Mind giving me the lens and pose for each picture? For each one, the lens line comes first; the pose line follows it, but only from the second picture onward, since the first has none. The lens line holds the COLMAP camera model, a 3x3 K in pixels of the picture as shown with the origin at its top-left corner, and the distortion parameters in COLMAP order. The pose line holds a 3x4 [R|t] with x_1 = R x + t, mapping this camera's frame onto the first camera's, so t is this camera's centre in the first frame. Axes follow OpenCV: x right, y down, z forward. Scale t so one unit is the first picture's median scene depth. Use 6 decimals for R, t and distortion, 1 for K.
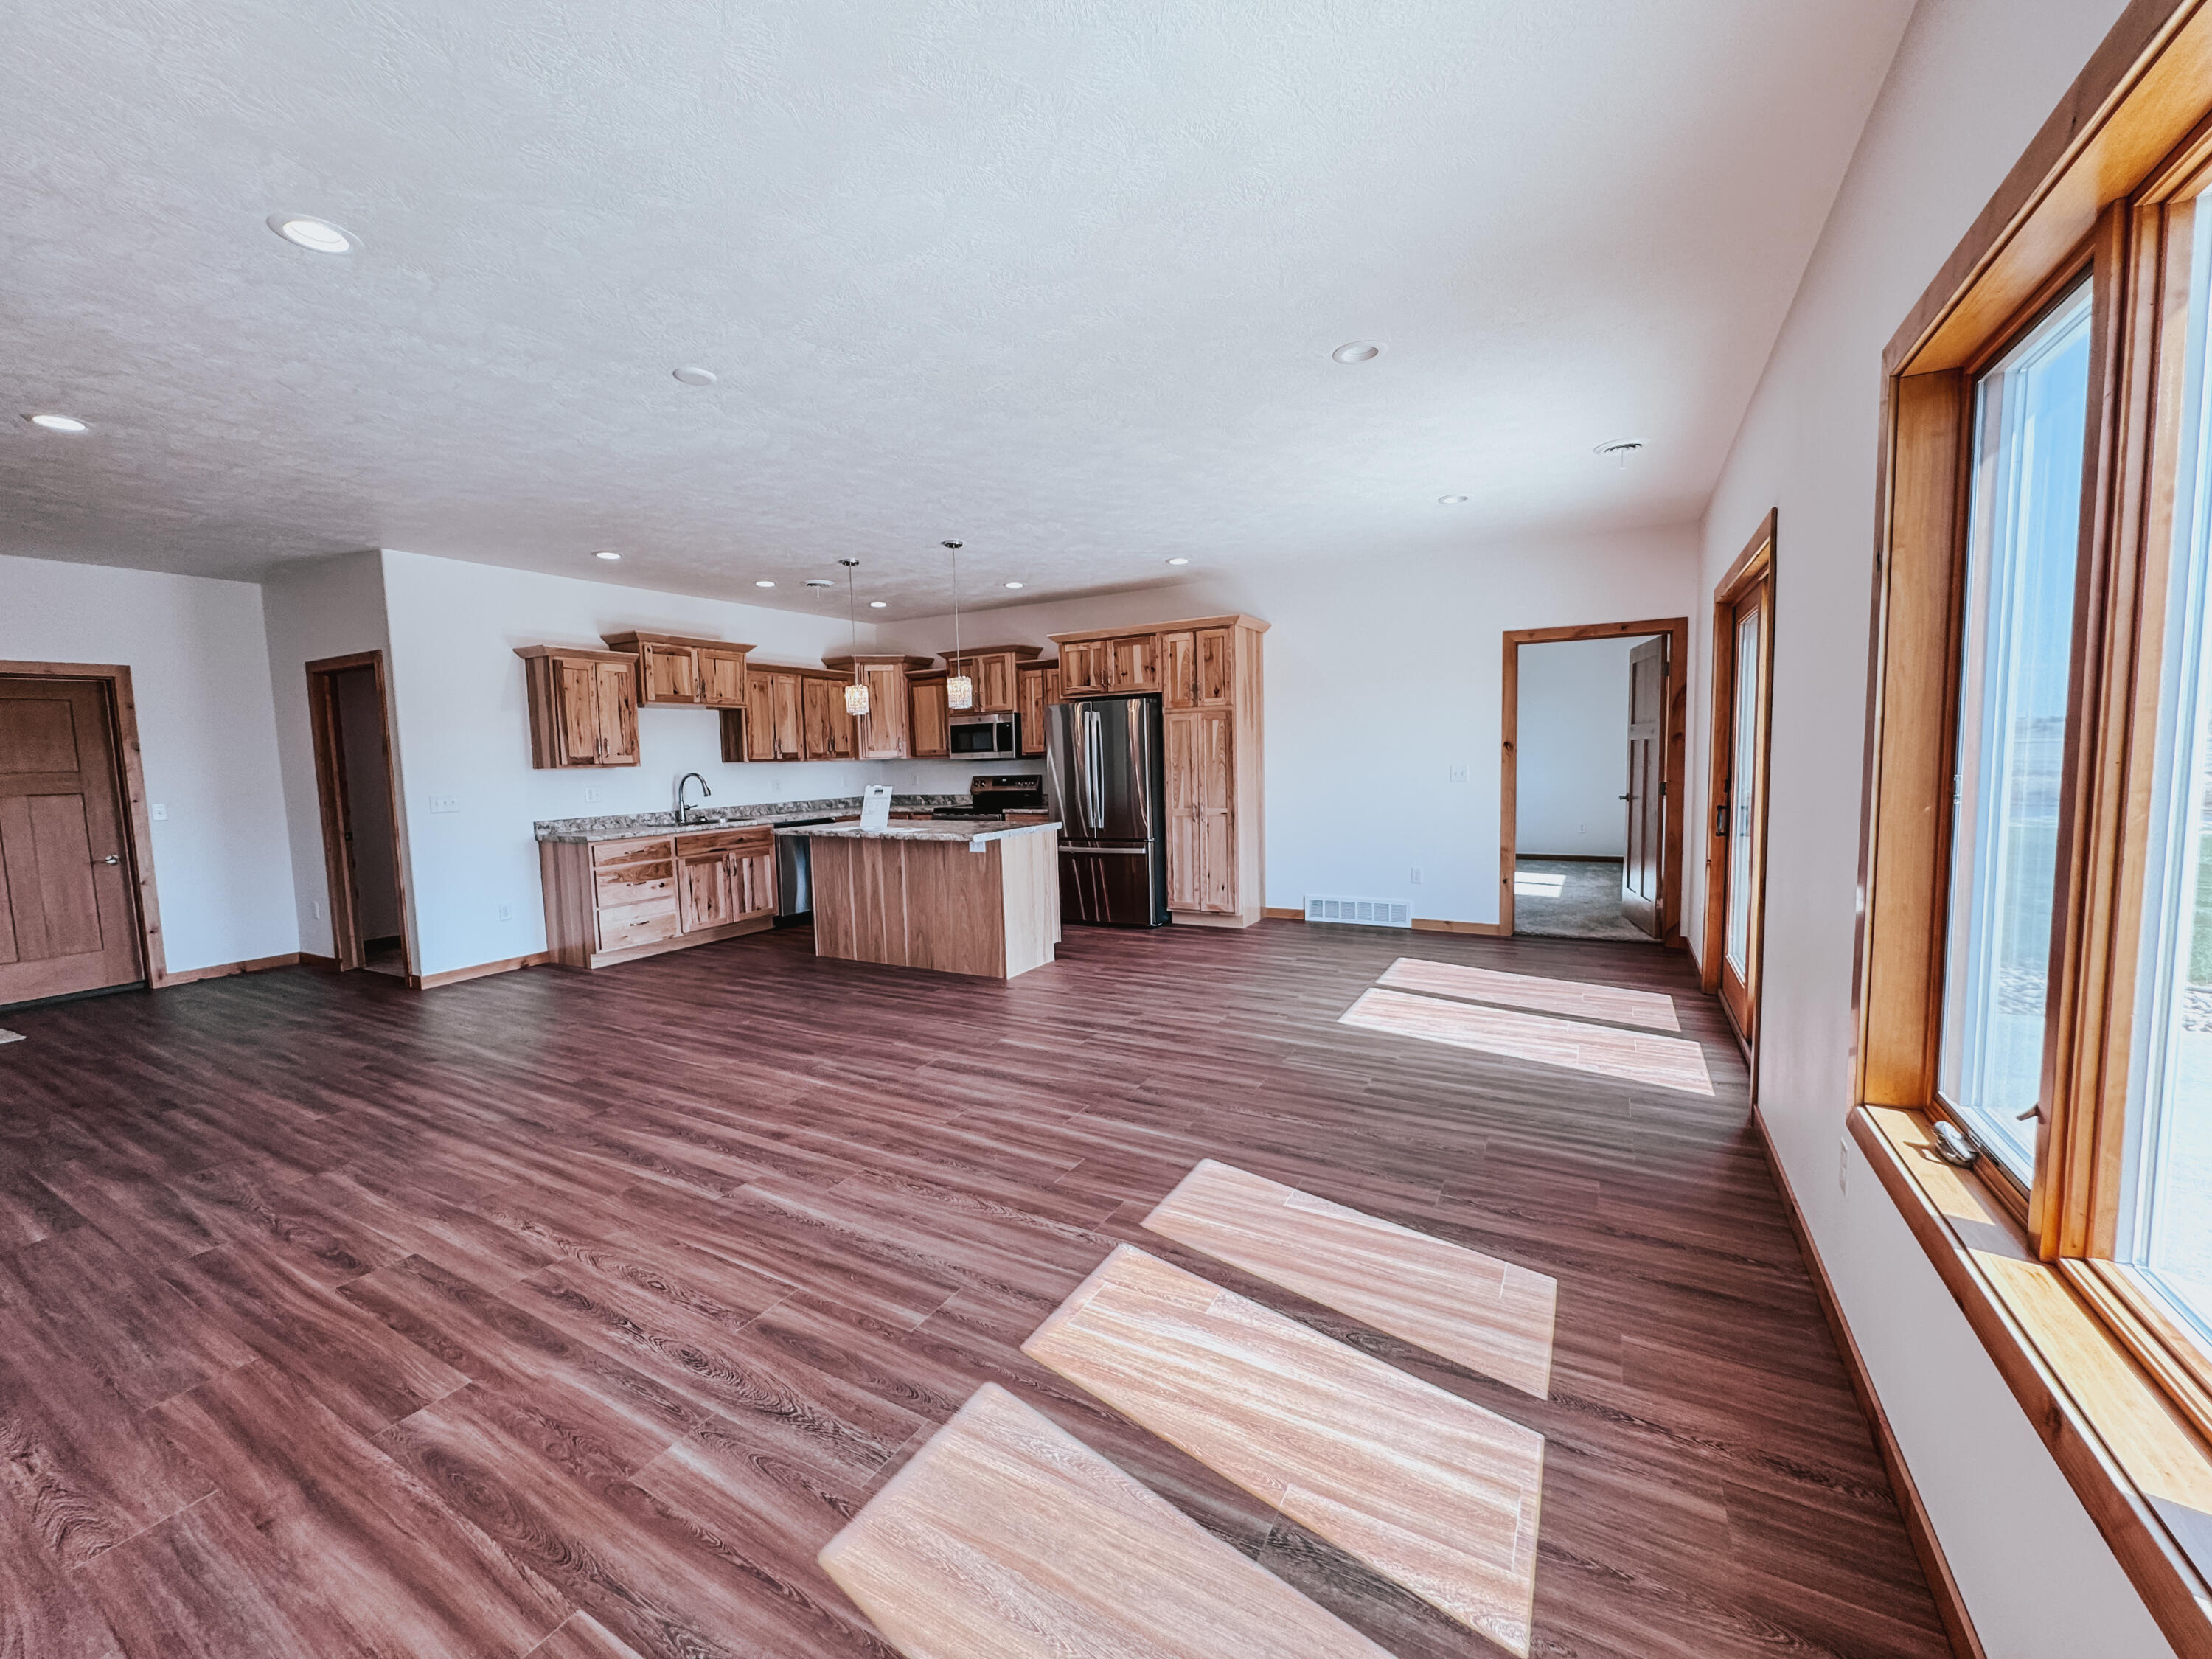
lens RADIAL K [[883.0, 0, 1104.8], [0, 883.0, 826.2], [0, 0, 1]] dist [-0.001330, -0.000063]
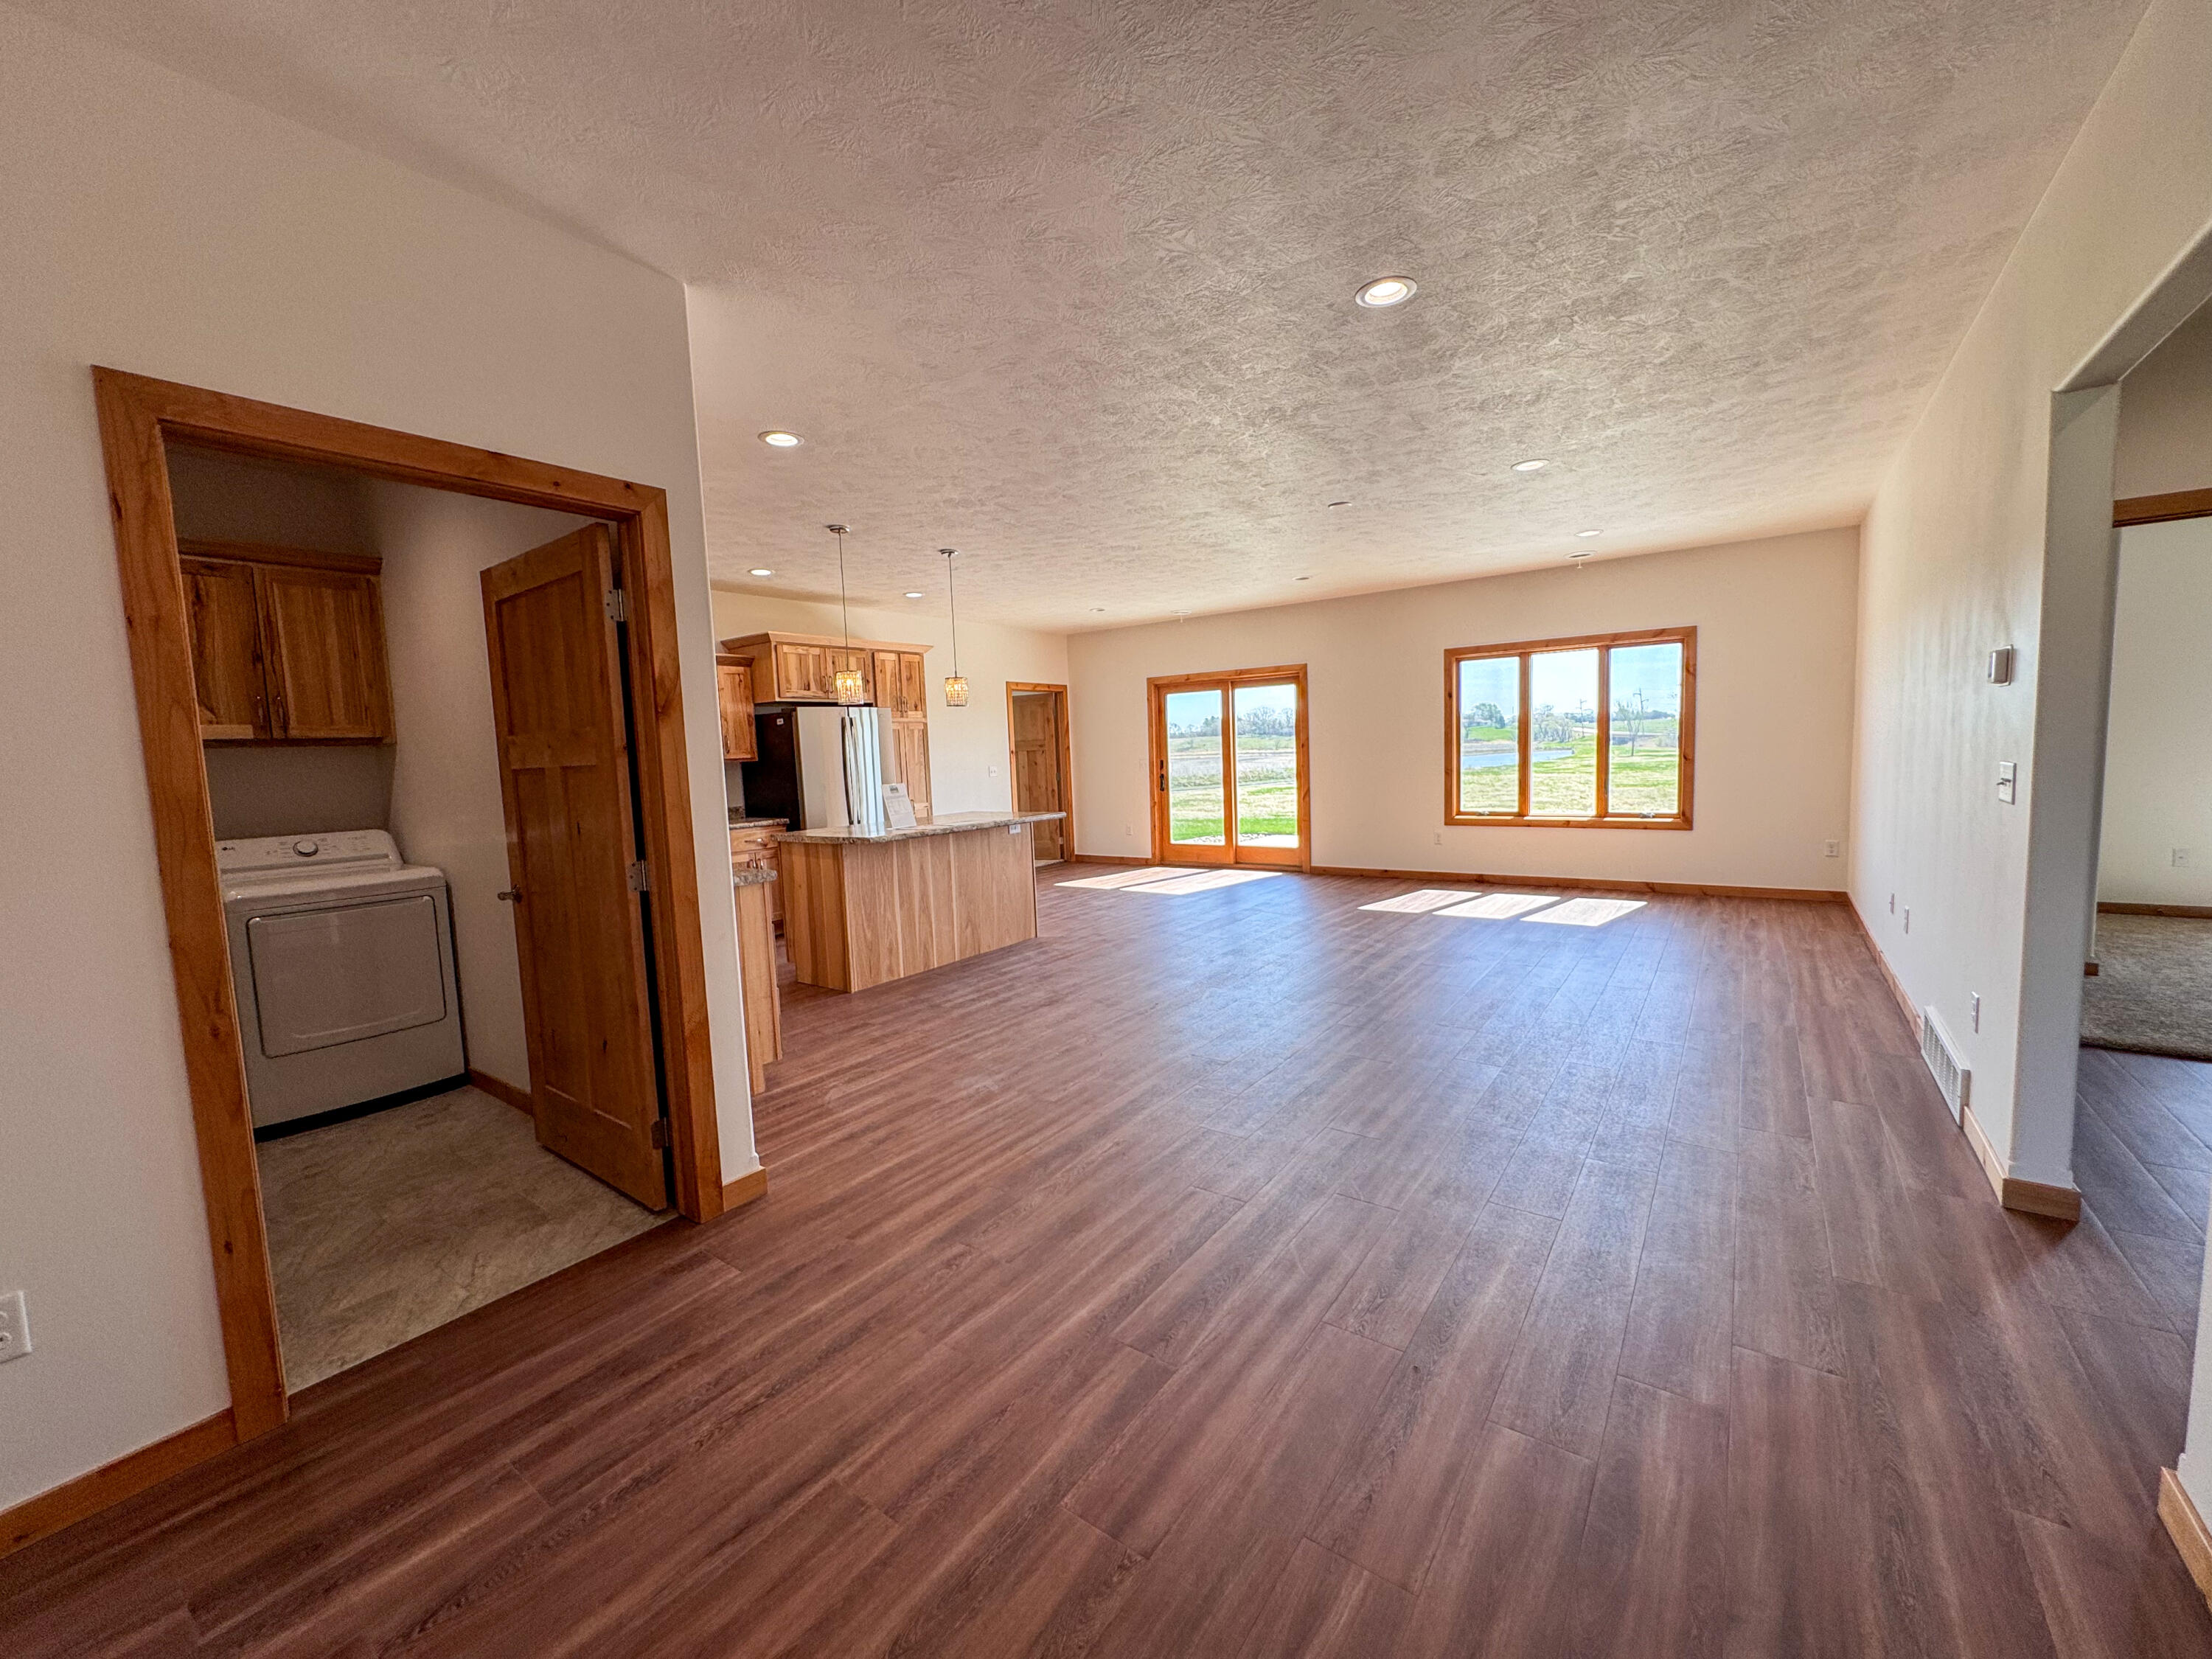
lens RADIAL K [[883.0, 0, 1104.8], [0, 883.0, 826.2], [0, 0, 1]] dist [-0.001330, -0.000063]
pose [[0.116046, -0.064900, 0.991121, -1.123154], [0.119646, 0.991510, 0.050917, -0.021998], [-0.986011, 0.112675, 0.122826, 0.659306]]
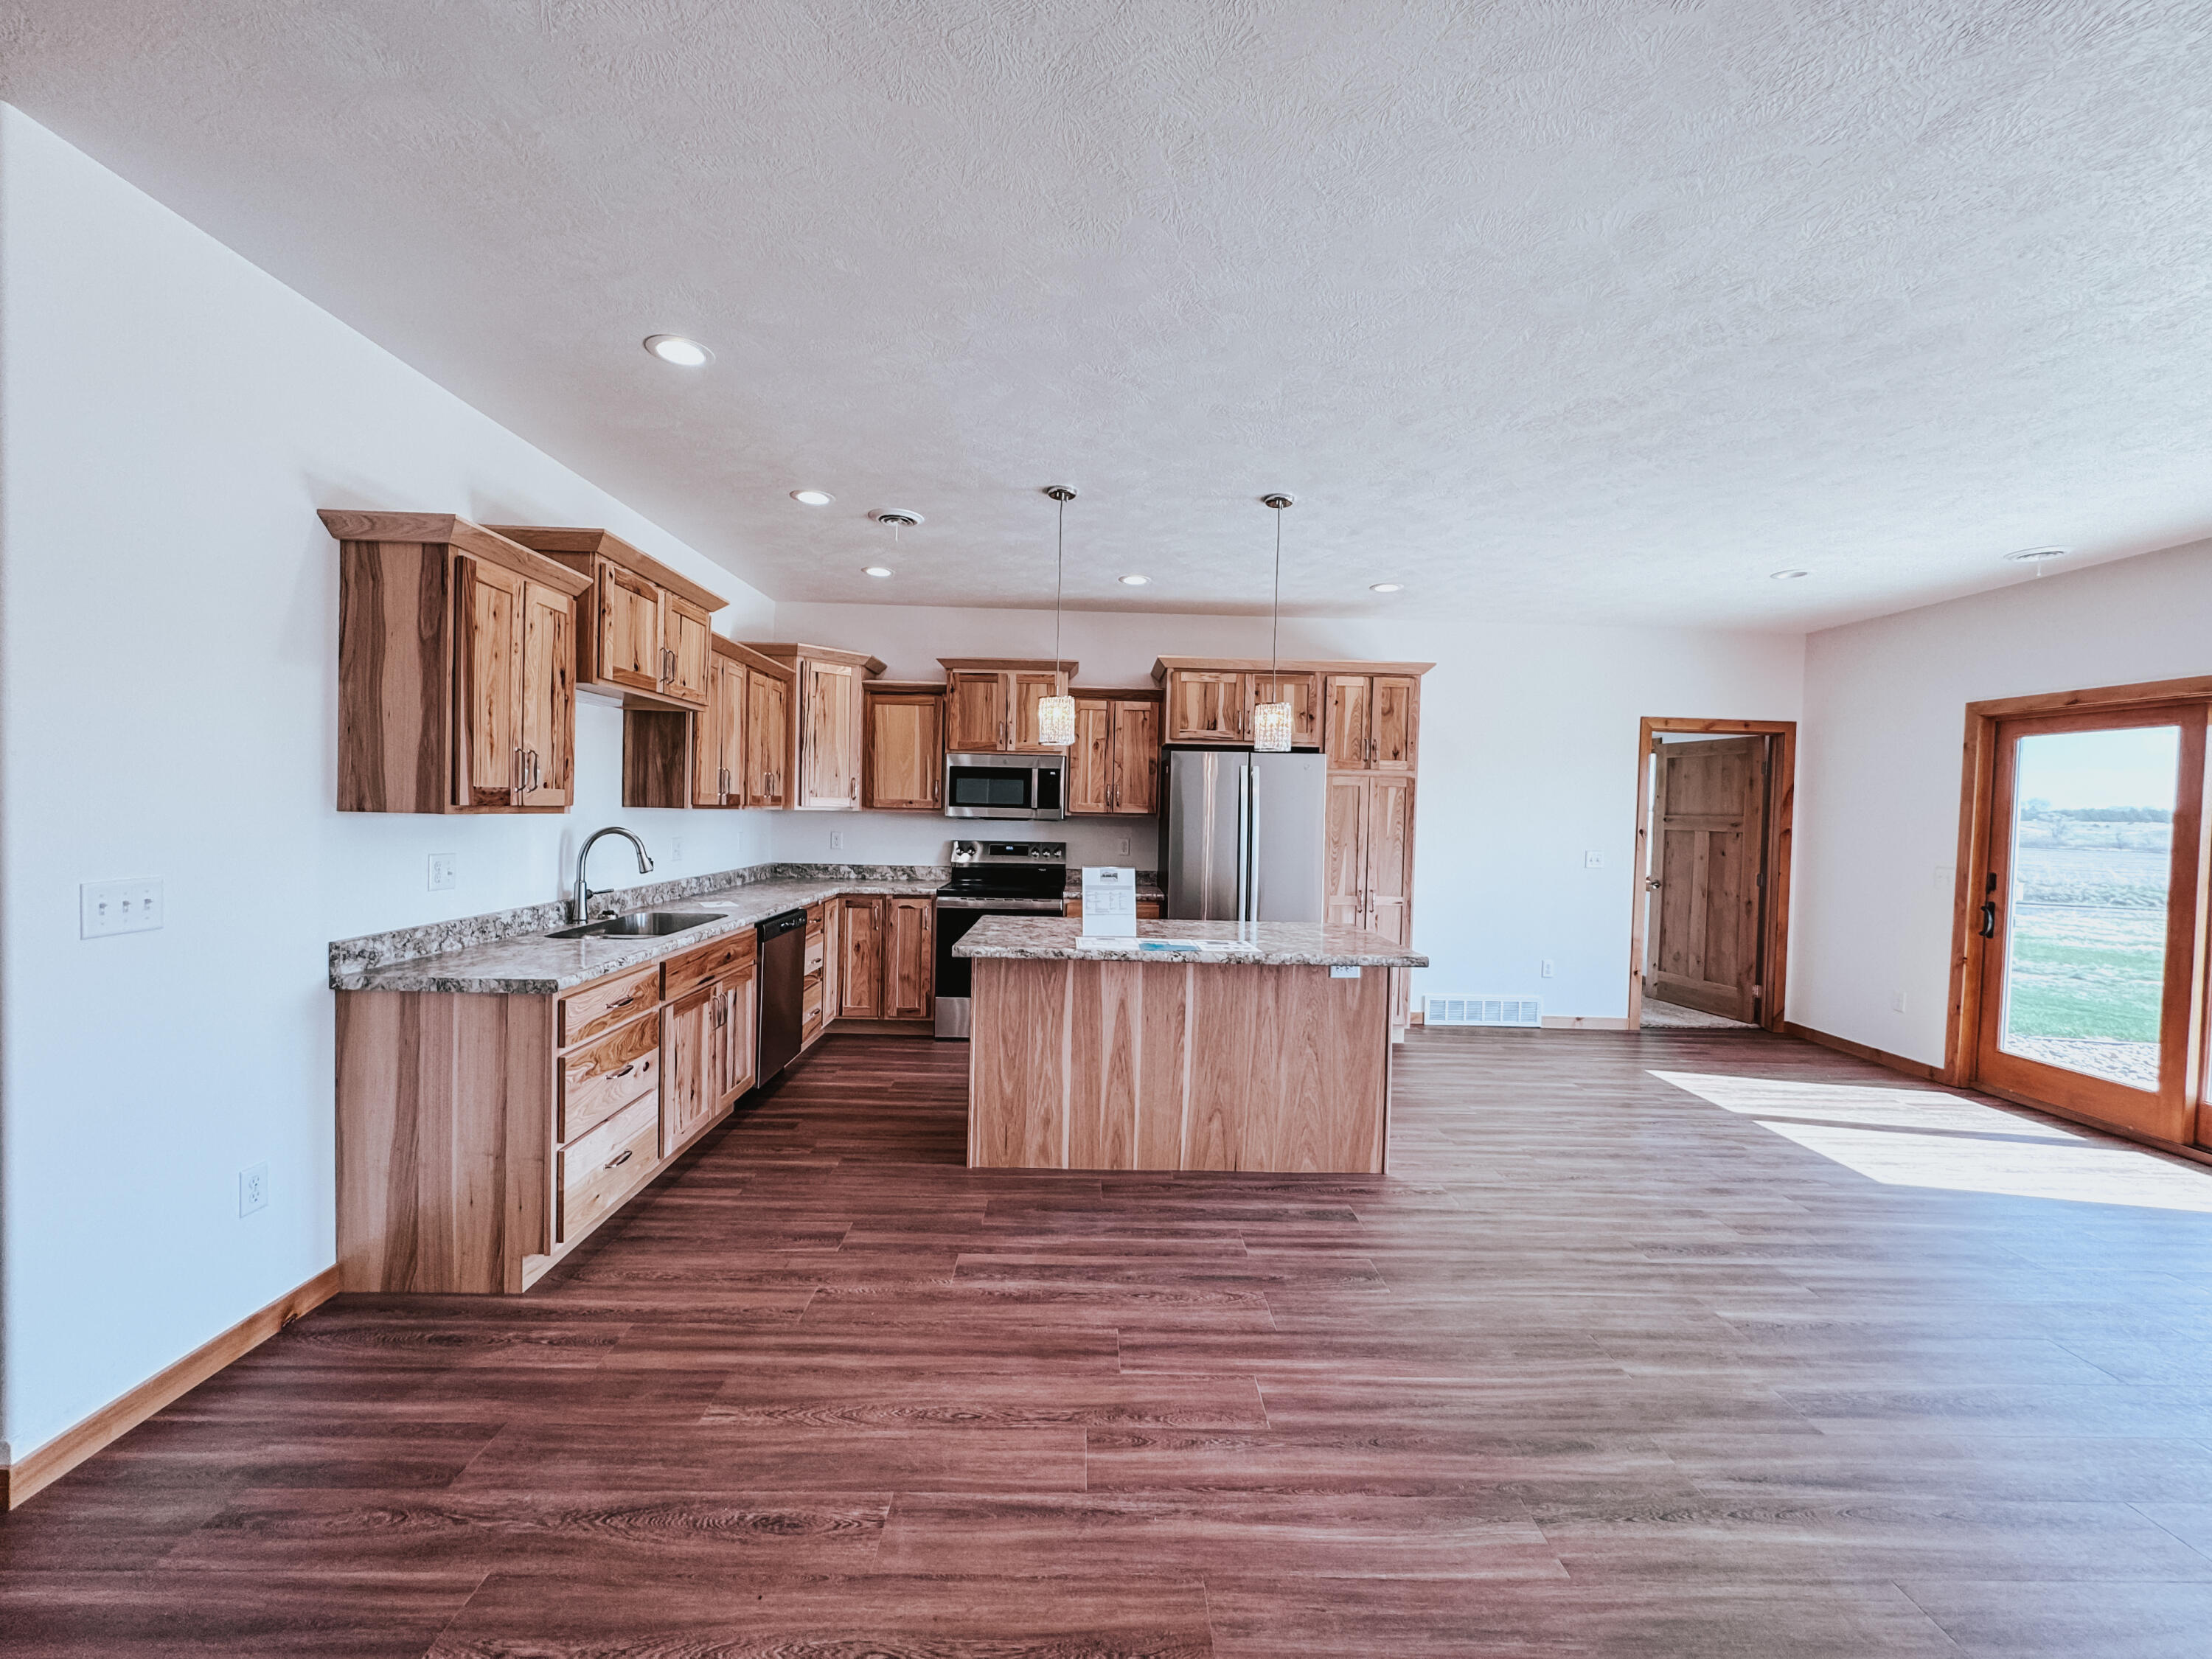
lens RADIAL K [[883.0, 0, 1104.8], [0, 883.0, 826.2], [0, 0, 1]] dist [-0.001330, -0.000063]
pose [[0.857035, 0.037380, 0.513900, -0.556018], [-0.006348, 0.998055, -0.062010, -0.035282], [-0.515219, 0.049882, 0.855606, 0.476214]]
